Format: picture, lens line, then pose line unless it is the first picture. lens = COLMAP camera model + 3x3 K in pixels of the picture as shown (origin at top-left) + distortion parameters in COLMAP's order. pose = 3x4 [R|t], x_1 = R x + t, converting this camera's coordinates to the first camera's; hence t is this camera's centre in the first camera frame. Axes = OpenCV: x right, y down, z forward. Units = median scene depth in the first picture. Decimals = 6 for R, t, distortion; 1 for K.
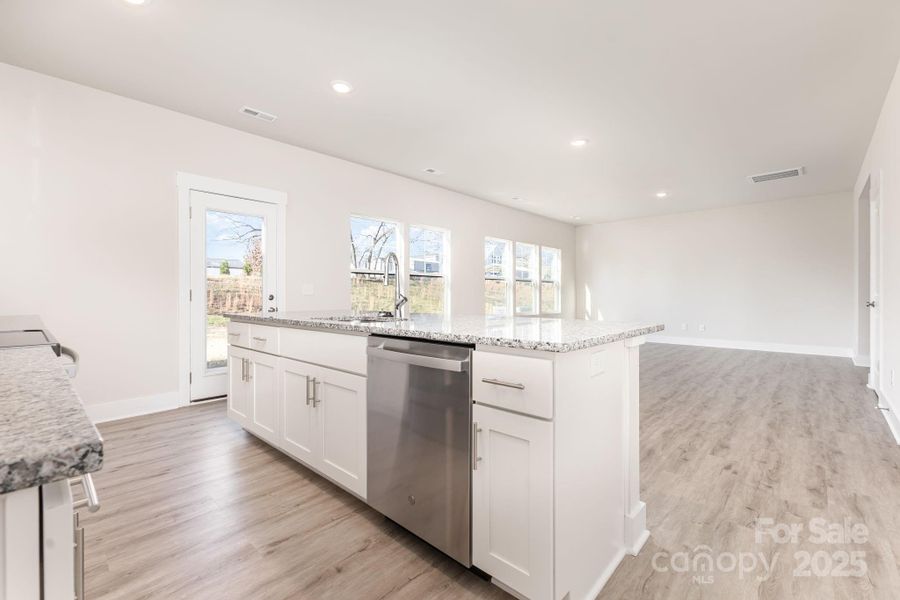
lens RADIAL K [[391.5, 0, 451.4], [0, 391.5, 295.4], [0, 0, 1]] dist [0.003829, -0.000302]
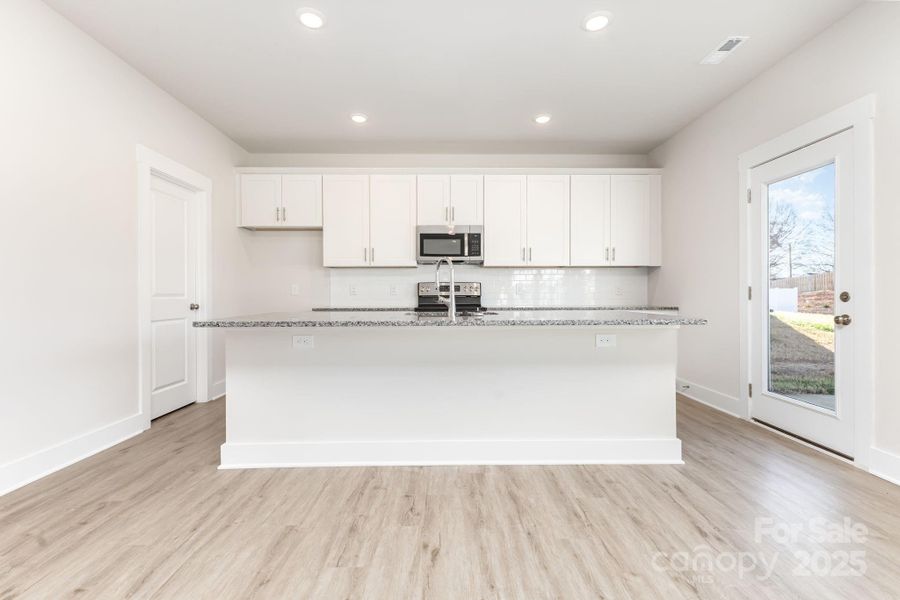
lens RADIAL K [[391.5, 0, 451.4], [0, 391.5, 295.4], [0, 0, 1]] dist [0.003829, -0.000302]
pose [[-0.718587, 0.009018, -0.695378, 0.211785], [0.004279, 0.999954, 0.008547, -0.002269], [0.695424, 0.003166, -0.718593, 0.627146]]
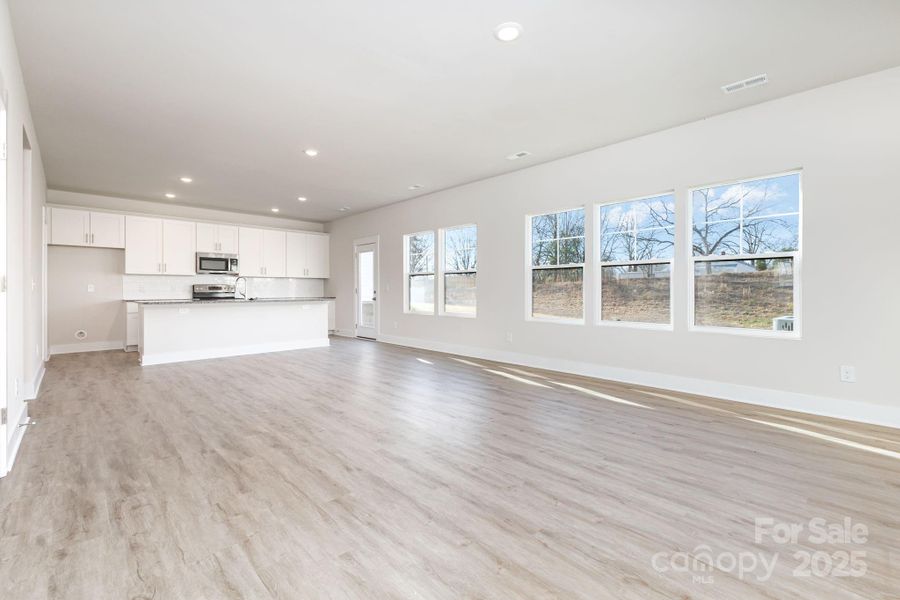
lens RADIAL K [[387.2, 0, 452.4], [0, 387.2, 292.2], [0, 0, 1]] dist [0.002229, -0.000014]
pose [[-0.047798, 0.006663, -0.998835, 0.875094], [-0.000516, 0.999977, 0.006695, -0.004563], [0.998857, 0.000835, -0.047794, 0.909006]]
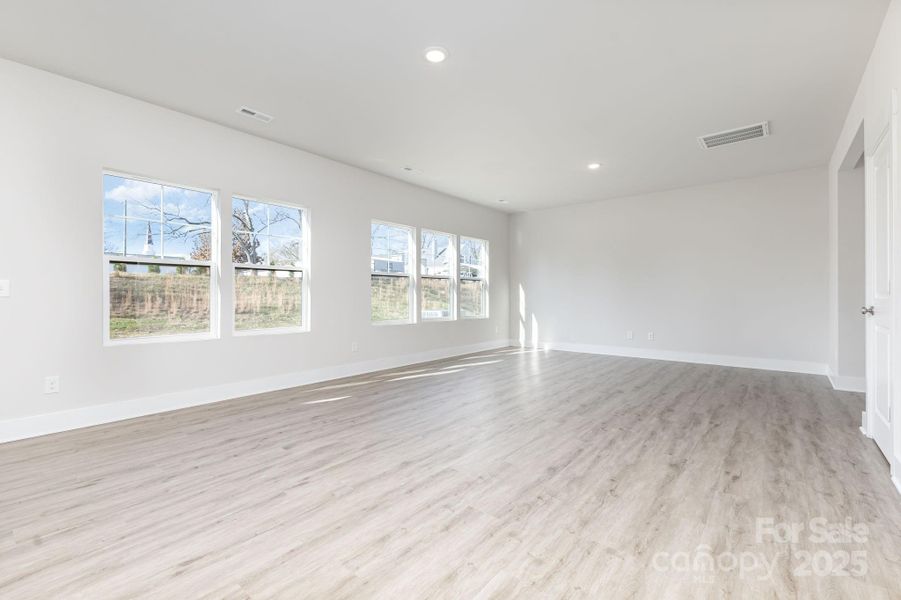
lens RADIAL K [[396.6, 0, 450.4], [0, 396.6, 294.1], [0, 0, 1]] dist [0.004653, -0.000269]
pose [[0.998099, 0.001144, 0.061613, 0.195332], [-0.000820, 0.999986, -0.005293, -0.000856], [-0.061618, 0.005233, 0.998086, 0.225800]]
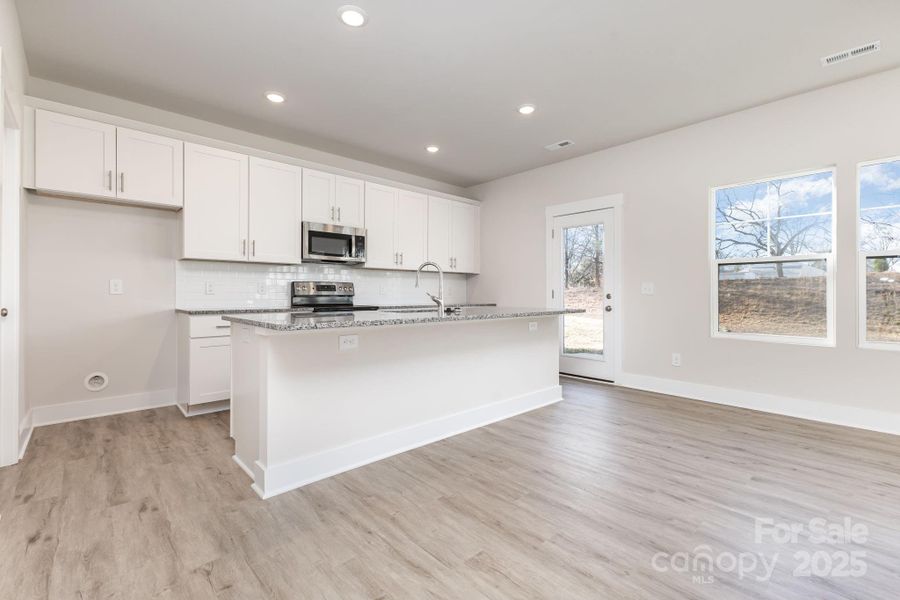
lens RADIAL K [[396.2, 0, 449.9], [0, 396.2, 294.1], [0, 0, 1]] dist [0.004653, -0.000269]
pose [[-0.077463, 0.004821, -0.996984, 0.400836], [-0.004963, 0.999974, 0.005221, -0.002785], [0.996983, 0.005353, -0.077437, 0.401996]]
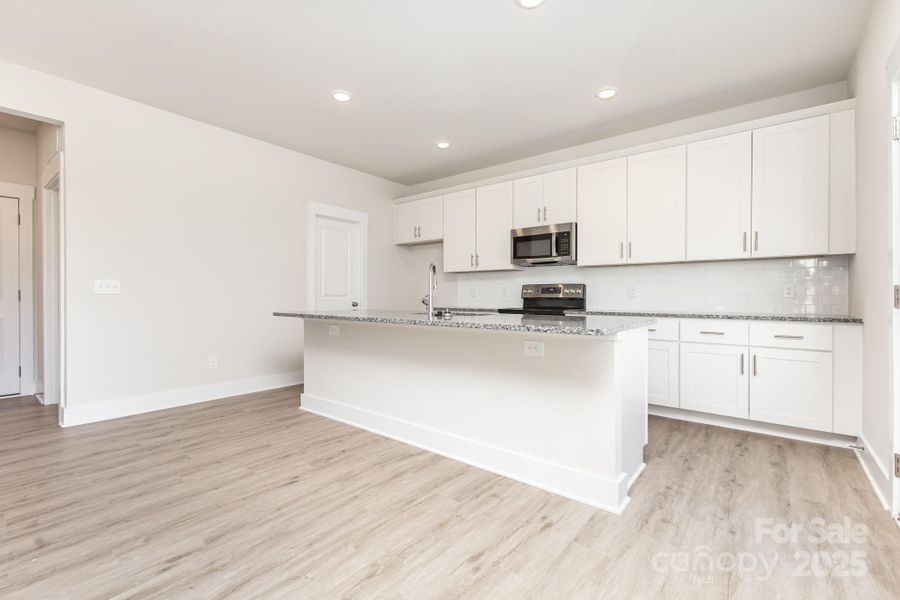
lens RADIAL K [[395.2, 0, 454.4], [0, 395.2, 297.2], [0, 0, 1]] dist [0.004069, 0.000143]
pose [[-0.996815, 0.003296, -0.079681, -0.042319], [0.002863, 0.999980, 0.005555, -0.001401], [0.079698, 0.005309, -0.996805, 0.784429]]
